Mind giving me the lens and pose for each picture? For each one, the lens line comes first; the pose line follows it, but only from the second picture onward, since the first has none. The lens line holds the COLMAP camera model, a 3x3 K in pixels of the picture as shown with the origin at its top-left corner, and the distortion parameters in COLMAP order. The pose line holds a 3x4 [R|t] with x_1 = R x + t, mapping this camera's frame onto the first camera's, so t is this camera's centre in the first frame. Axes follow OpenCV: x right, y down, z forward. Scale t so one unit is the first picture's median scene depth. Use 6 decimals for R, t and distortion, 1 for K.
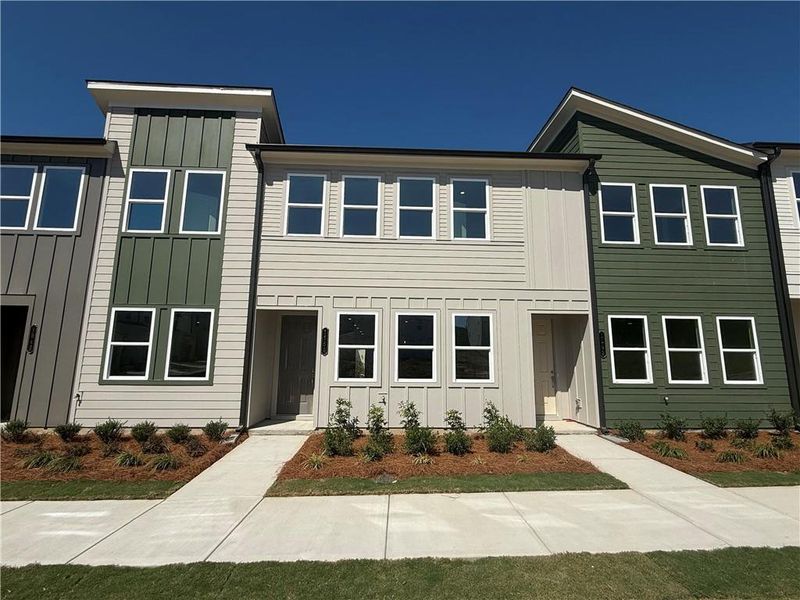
lens RADIAL K [[366.1, 0, 400.4], [0, 366.1, 276.6], [0, 0, 1]] dist [-0.008567, 0.000129]
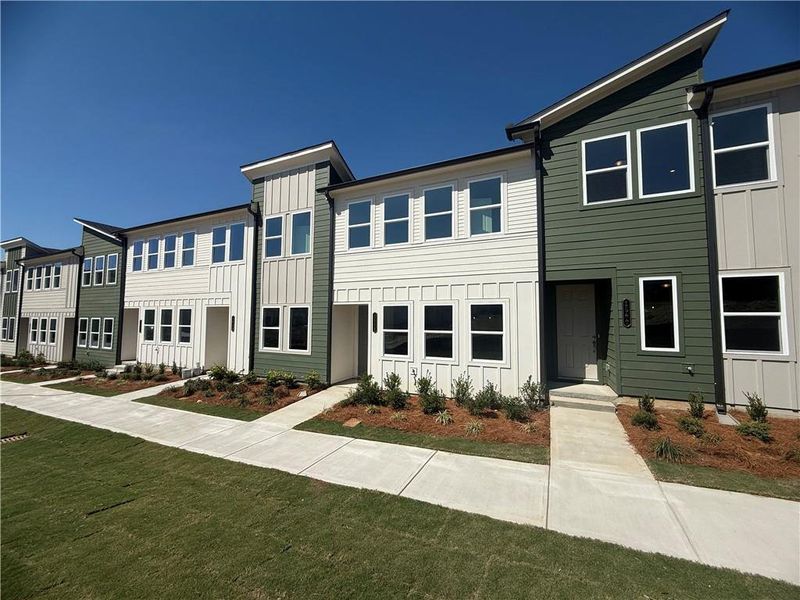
lens RADIAL K [[318.1, 0, 397.7], [0, 318.1, 299.7], [0, 0, 1]] dist [-0.000189, 0.000120]
pose [[0.880015, -0.033973, -0.473728, 0.416936], [0.074459, 0.994973, 0.066963, 0.007413], [0.469072, -0.094202, 0.878121, 0.022728]]
